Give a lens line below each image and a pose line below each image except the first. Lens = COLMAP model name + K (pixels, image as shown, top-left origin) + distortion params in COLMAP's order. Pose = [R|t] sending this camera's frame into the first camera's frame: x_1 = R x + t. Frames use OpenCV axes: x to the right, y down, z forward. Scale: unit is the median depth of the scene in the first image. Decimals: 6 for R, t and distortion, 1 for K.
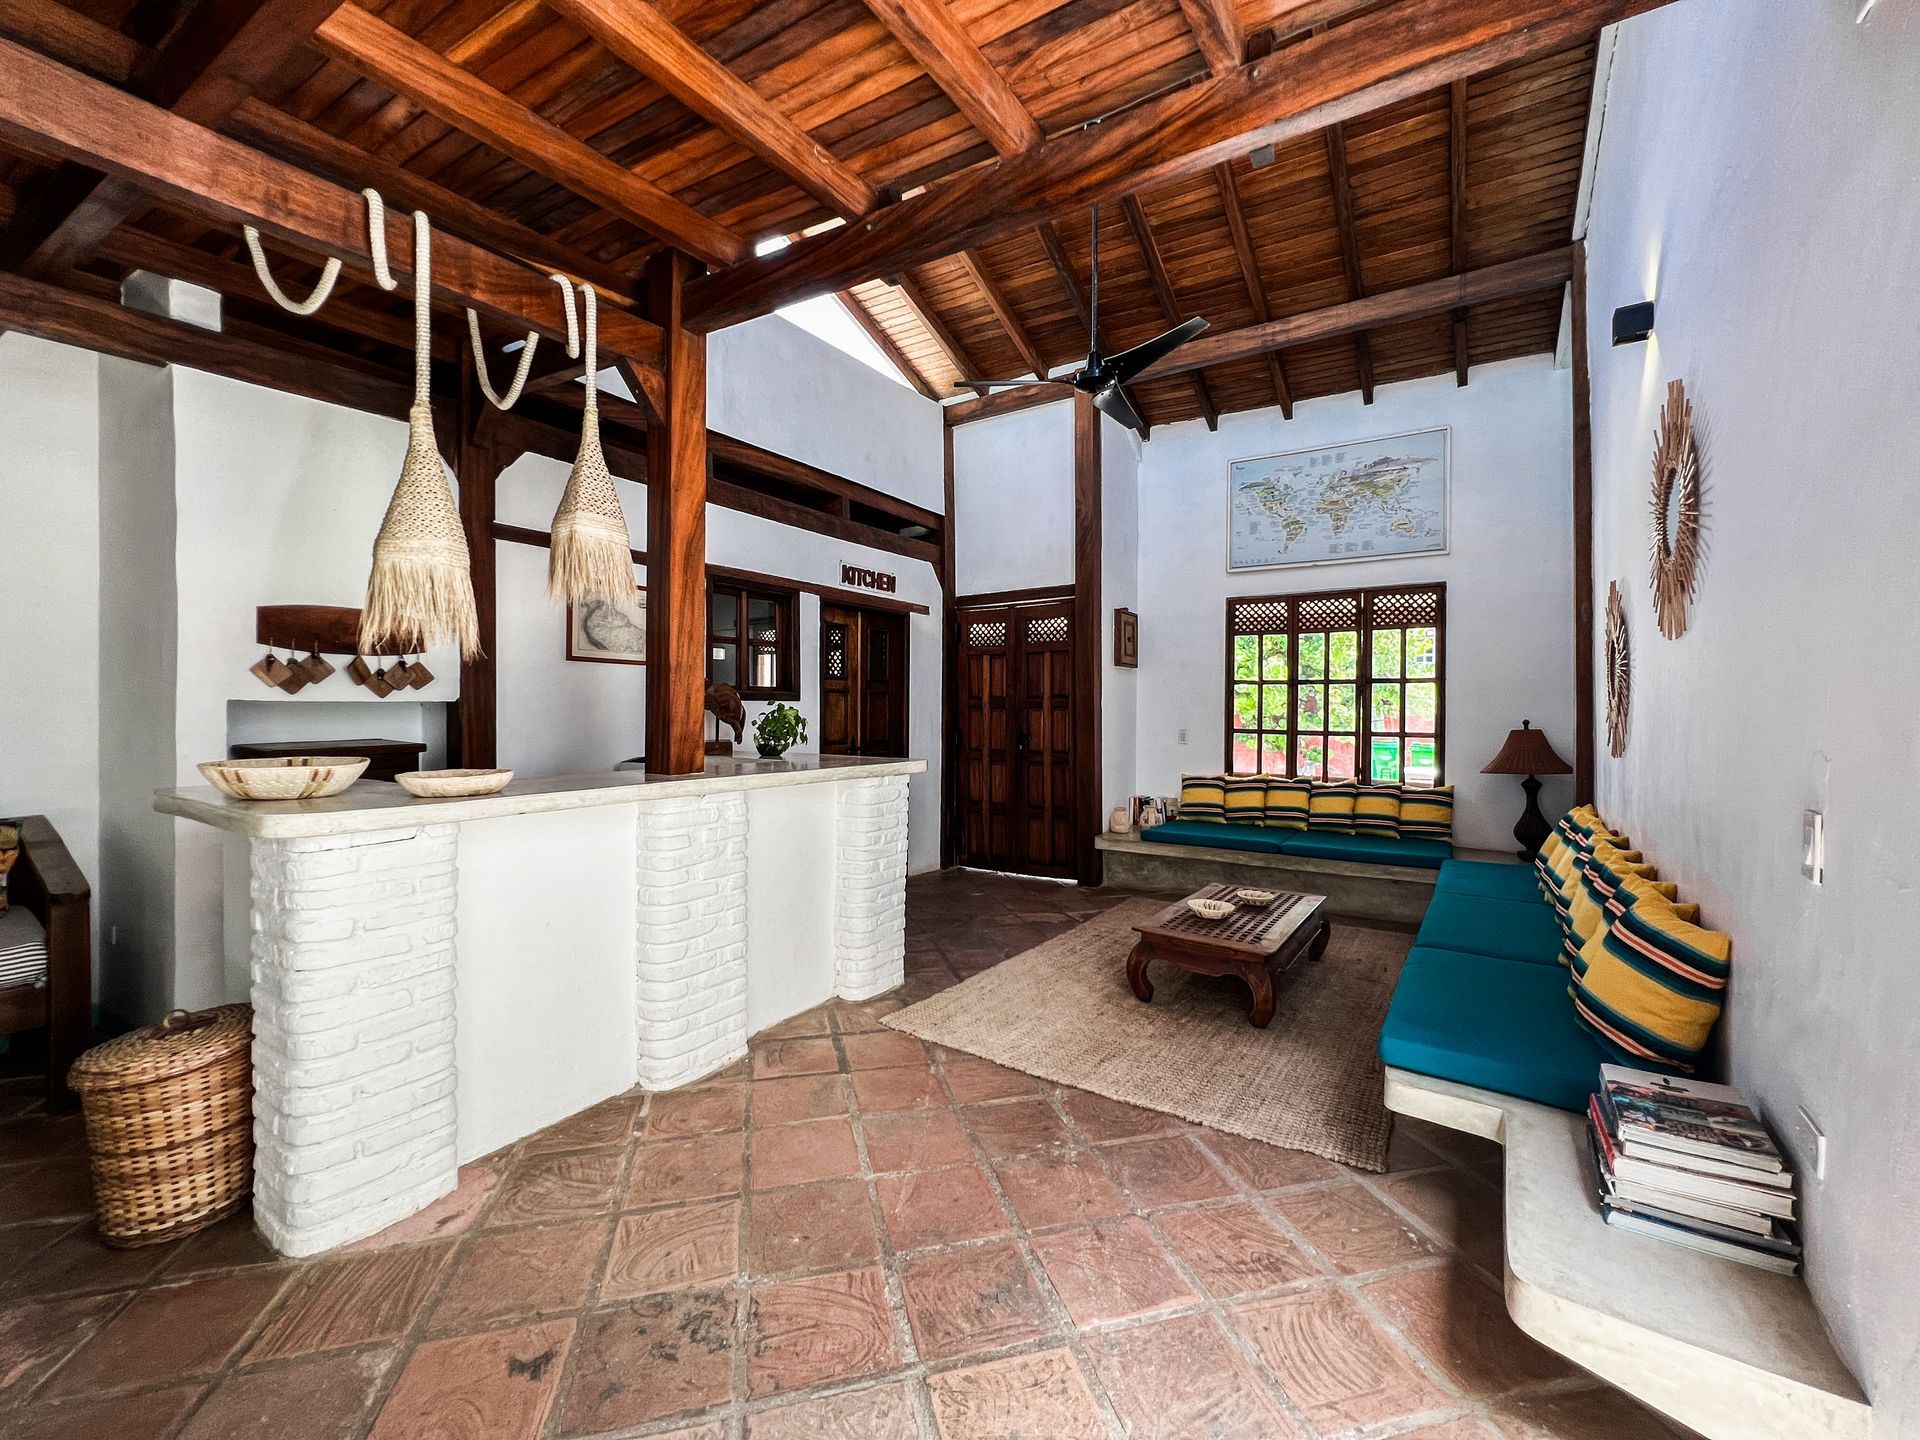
lens RADIAL K [[773.1, 0, 965.8], [0, 773.1, 716.6], [0, 0, 1]] dist [0.000179, 0.000556]
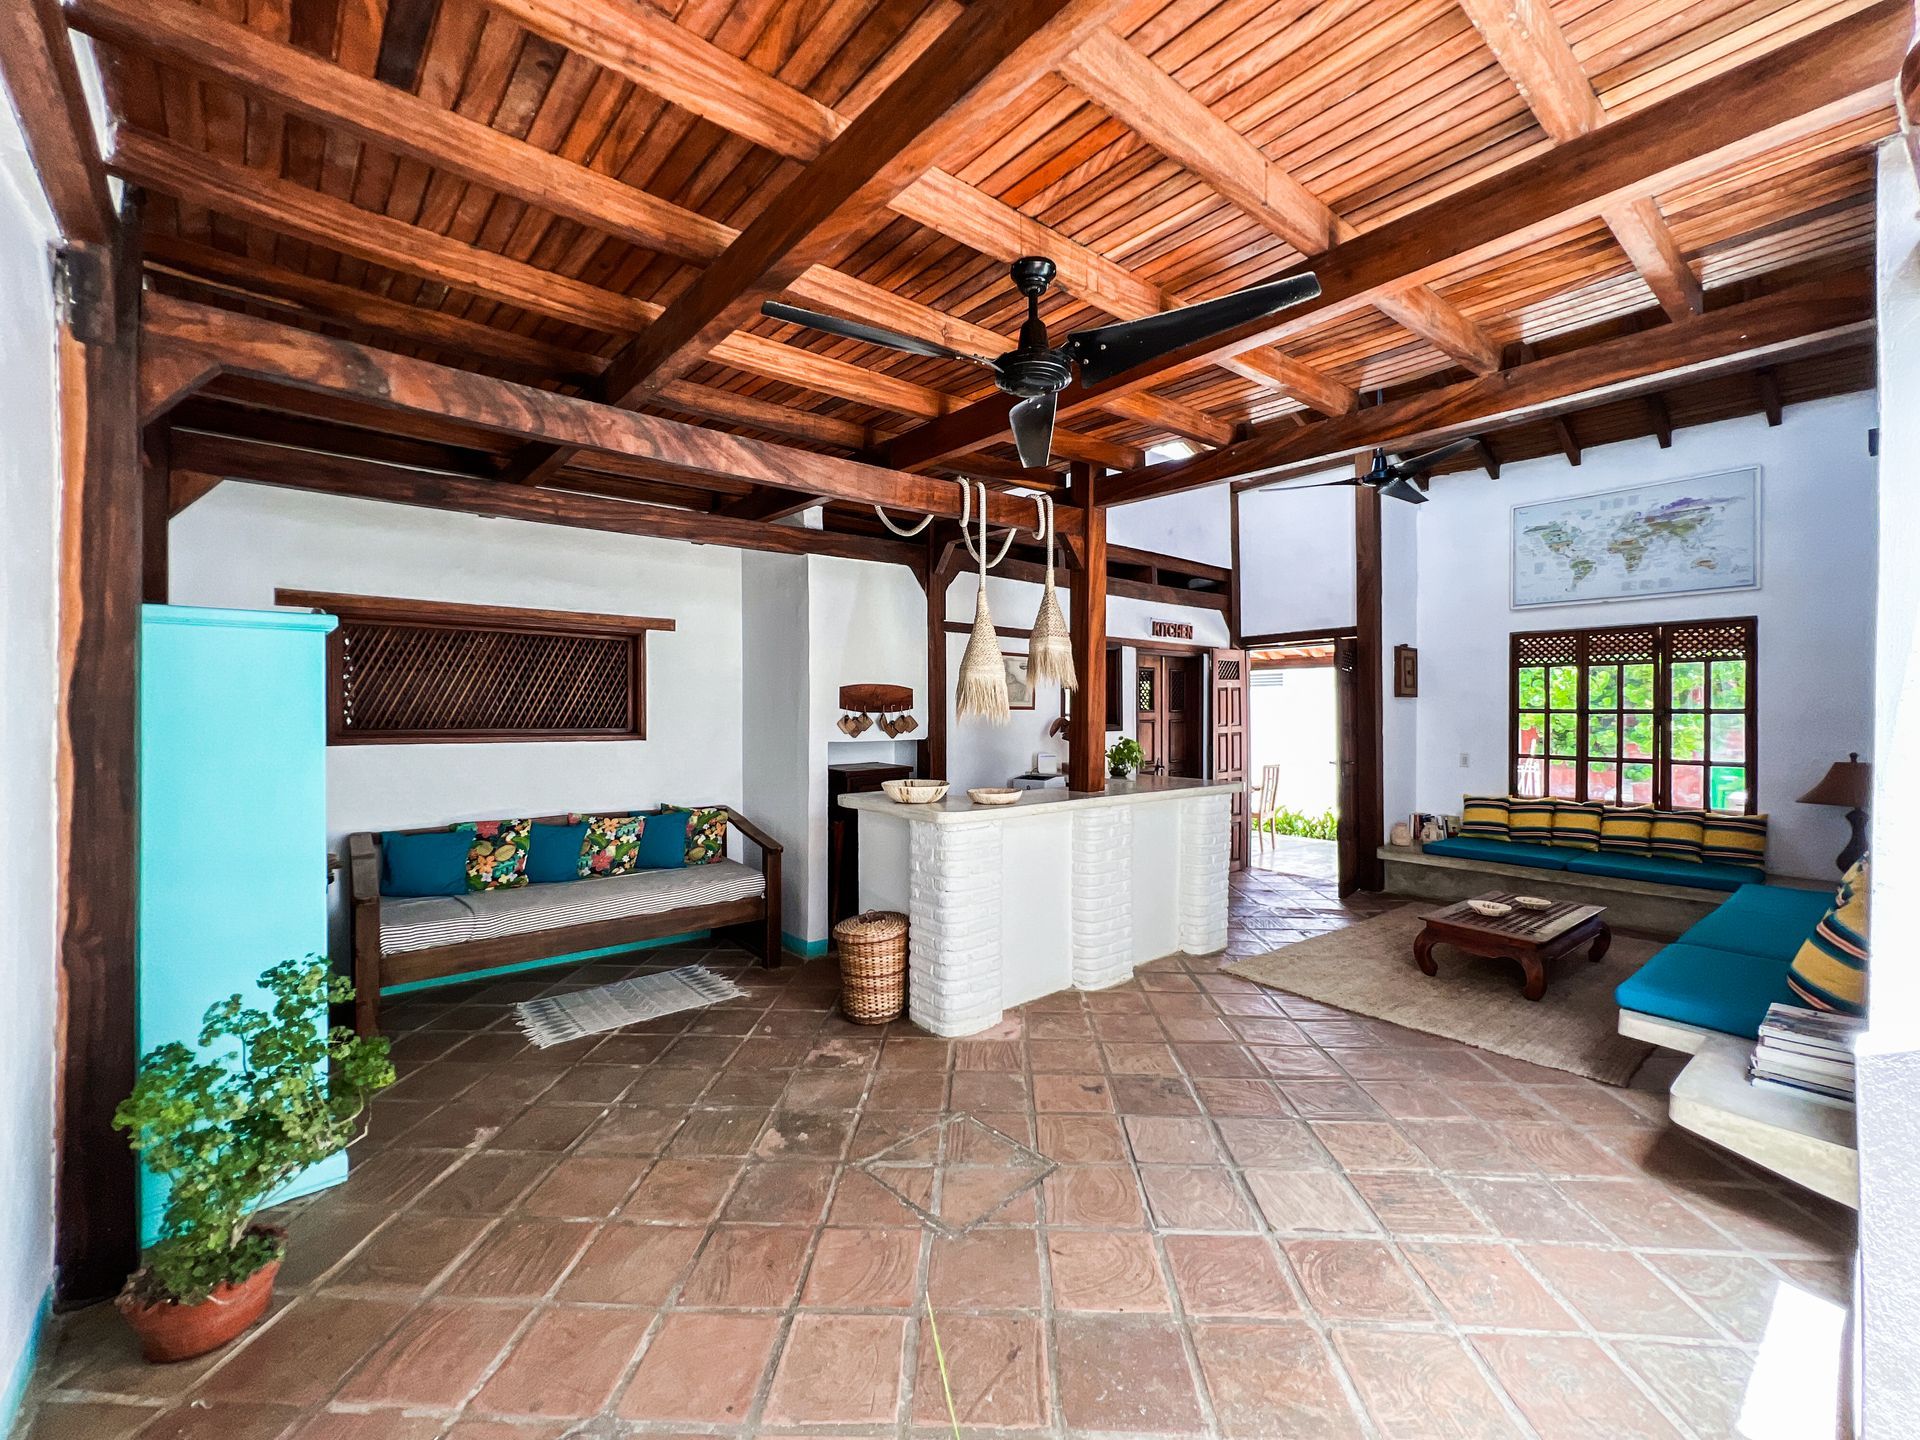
lens RADIAL K [[773.1, 0, 965.8], [0, 773.1, 716.6], [0, 0, 1]] dist [0.000179, 0.000556]
pose [[0.954729, -0.003235, -0.297459, -0.106386], [0.001593, 0.999982, -0.005760, -0.049063], [0.297472, 0.005025, 0.954717, -0.402268]]
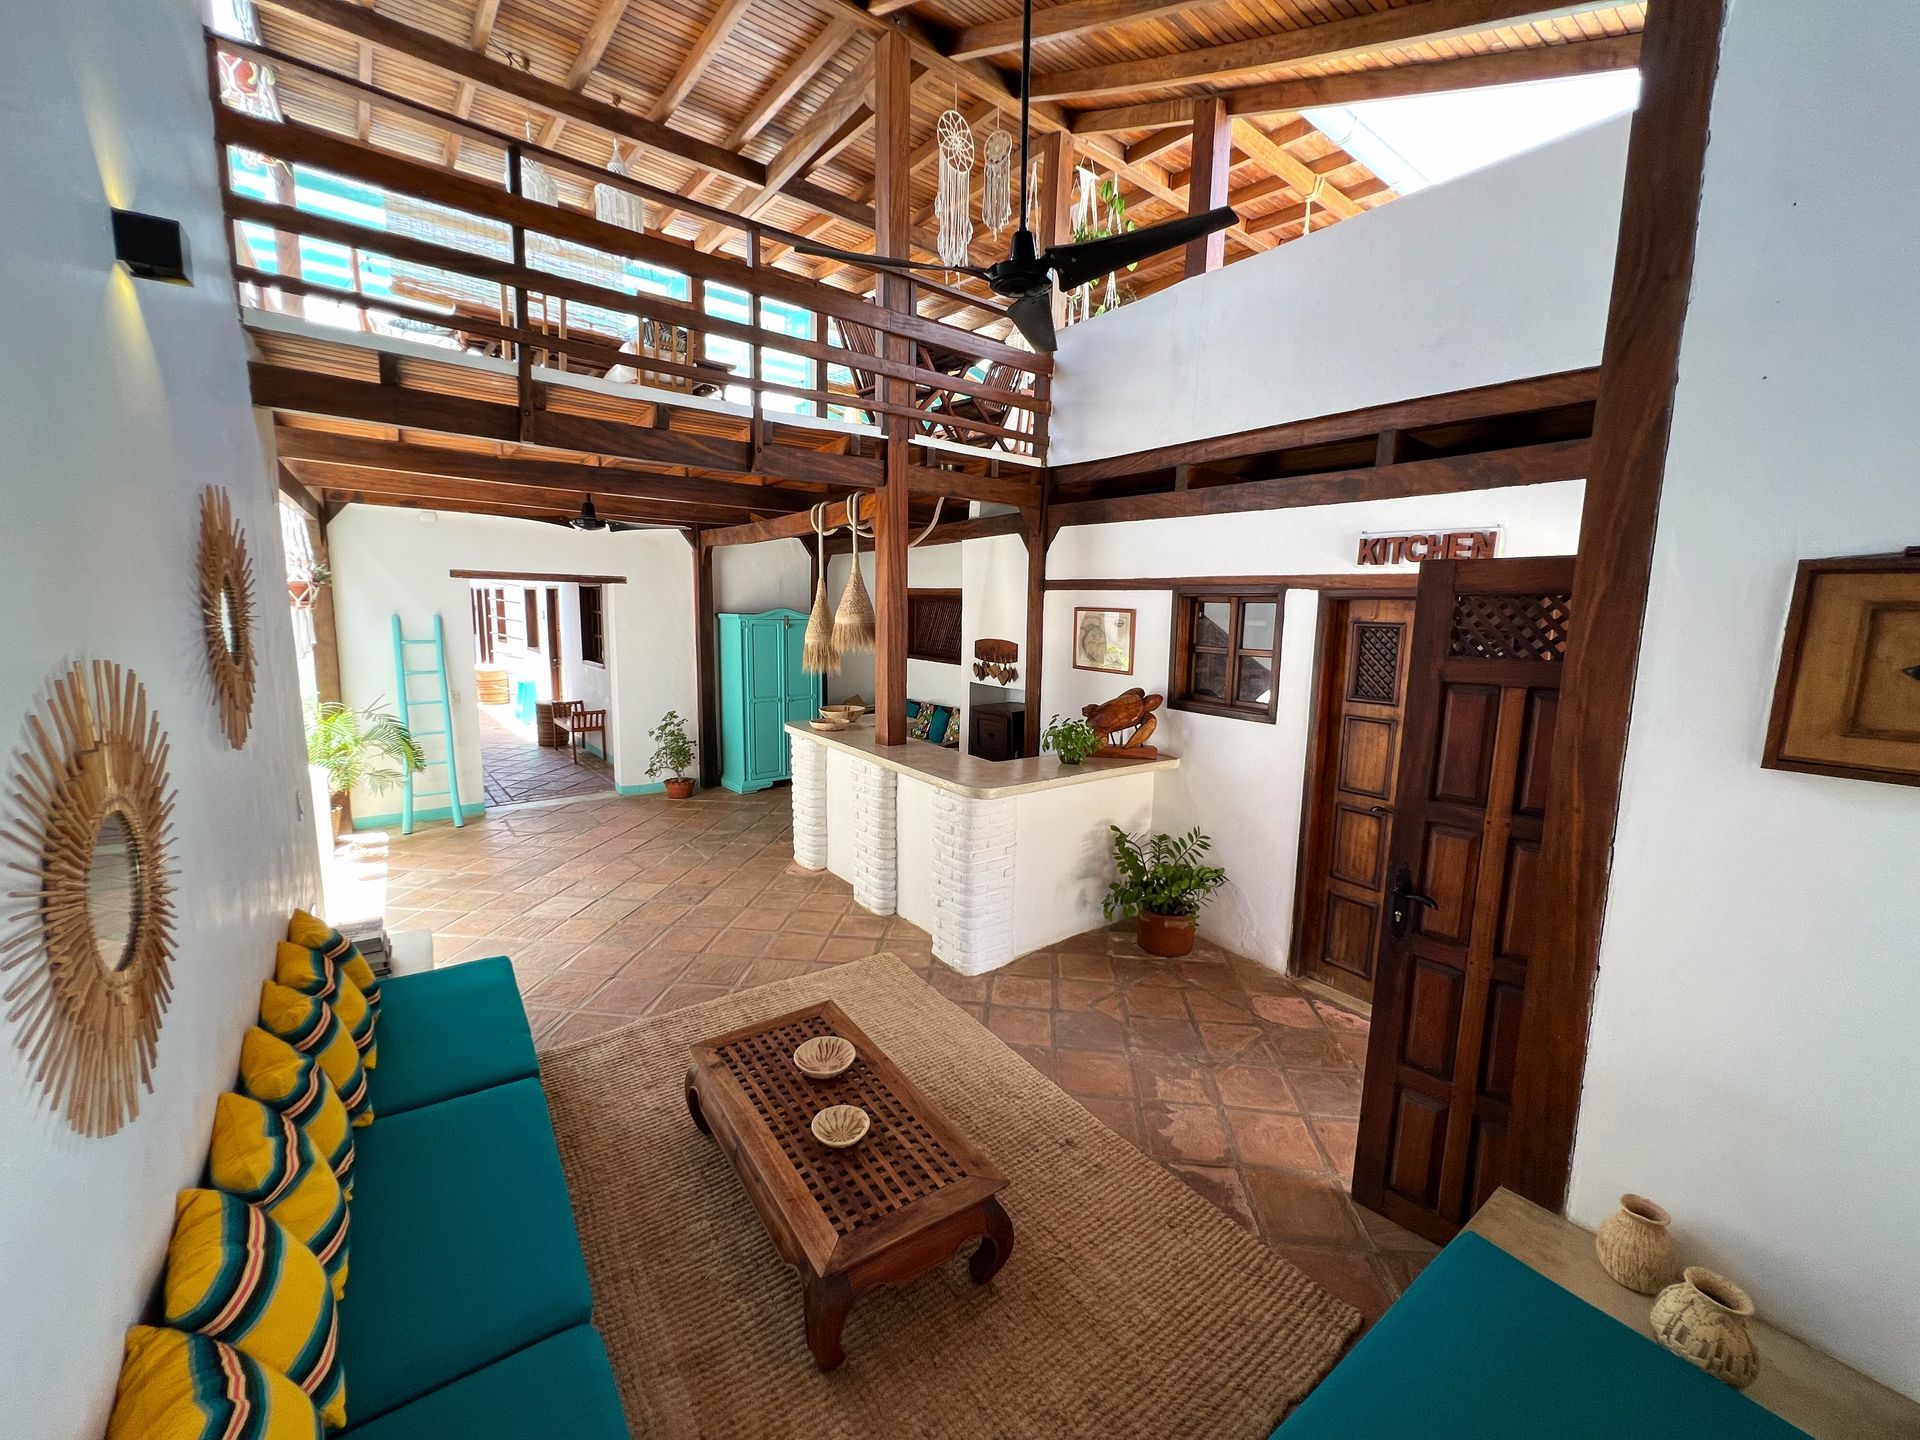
lens RADIAL K [[788.4, 0, 960.0], [0, 788.4, 720.0], [0, 0, 1]] dist [0.000169, 0.000113]
pose [[-0.358245, 0.122959, -0.925495, 0.889587], [-0.033144, 0.988990, 0.144225, -0.176859], [0.933039, 0.082342, -0.350225, 1.295605]]
